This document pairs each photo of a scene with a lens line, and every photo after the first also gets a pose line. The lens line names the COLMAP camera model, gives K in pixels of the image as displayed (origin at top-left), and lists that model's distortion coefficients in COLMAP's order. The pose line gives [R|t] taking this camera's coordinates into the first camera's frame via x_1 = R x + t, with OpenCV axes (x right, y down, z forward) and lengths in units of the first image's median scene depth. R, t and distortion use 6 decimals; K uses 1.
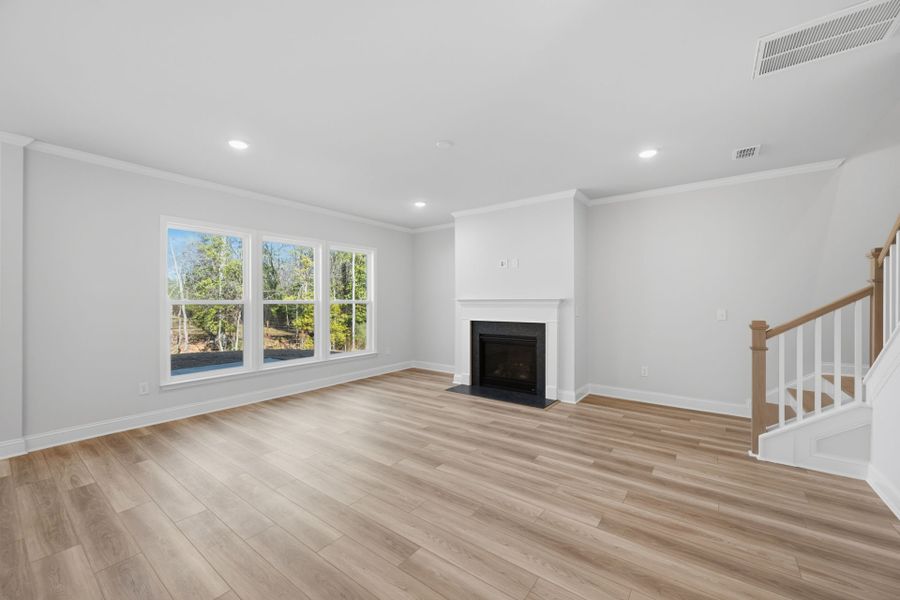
lens RADIAL K [[355.9, 0, 457.2], [0, 355.9, 298.0], [0, 0, 1]] dist [0.005922, 0.000197]
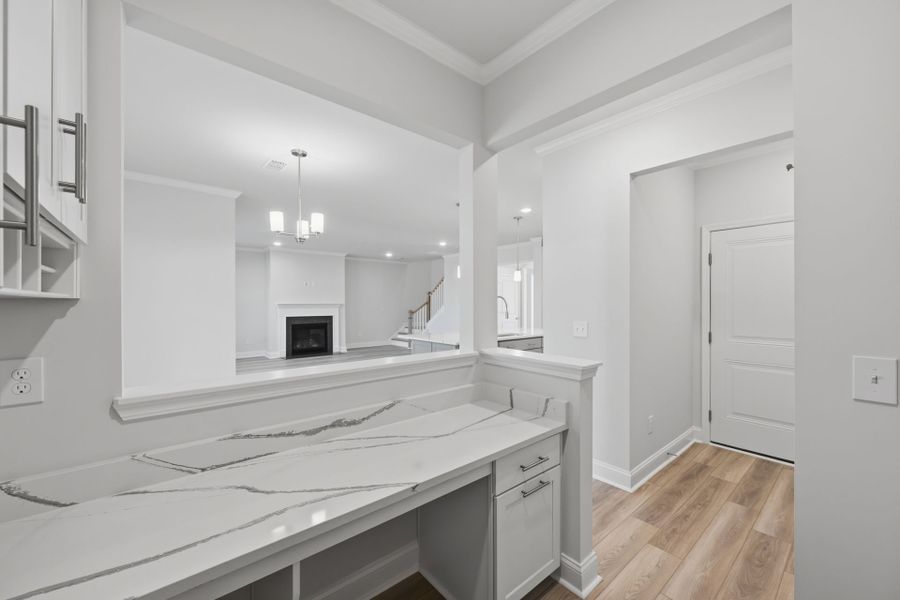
lens RADIAL K [[355.9, 0, 444.0], [0, 355.9, 301.1], [0, 0, 1]] dist [0.005922, 0.000197]
pose [[0.248956, 0.005444, 0.968499, -1.615657], [-0.009286, 0.999952, -0.003233, -0.011897], [-0.968470, -0.008189, 0.248995, -0.120209]]
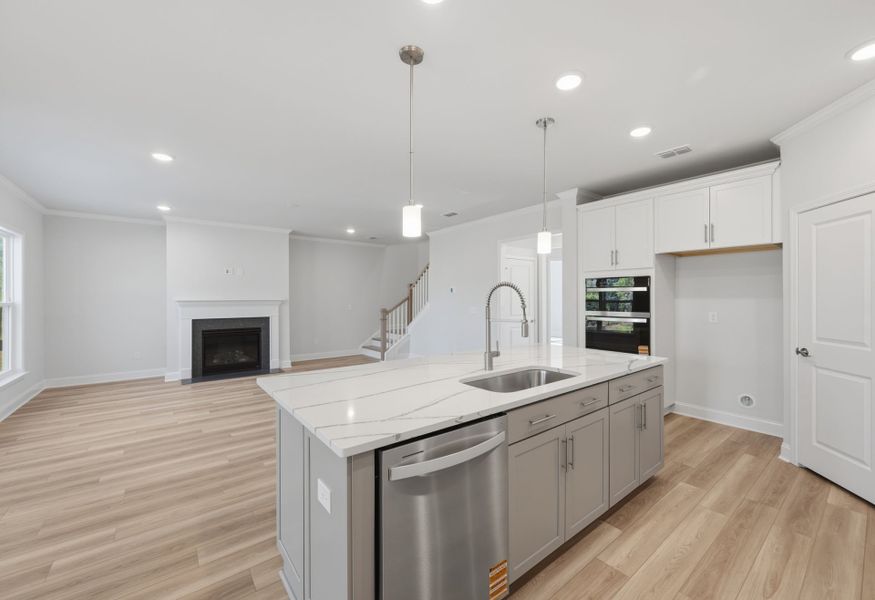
lens RADIAL K [[357.7, 0, 443.1], [0, 357.7, 297.2], [0, 0, 1]] dist [0.018306, -0.000214]
pose [[0.267299, 0.004546, 0.963603, -0.994897], [-0.006941, 0.999972, -0.002792, -0.009747], [-0.963589, -0.005942, 0.267323, -0.060484]]
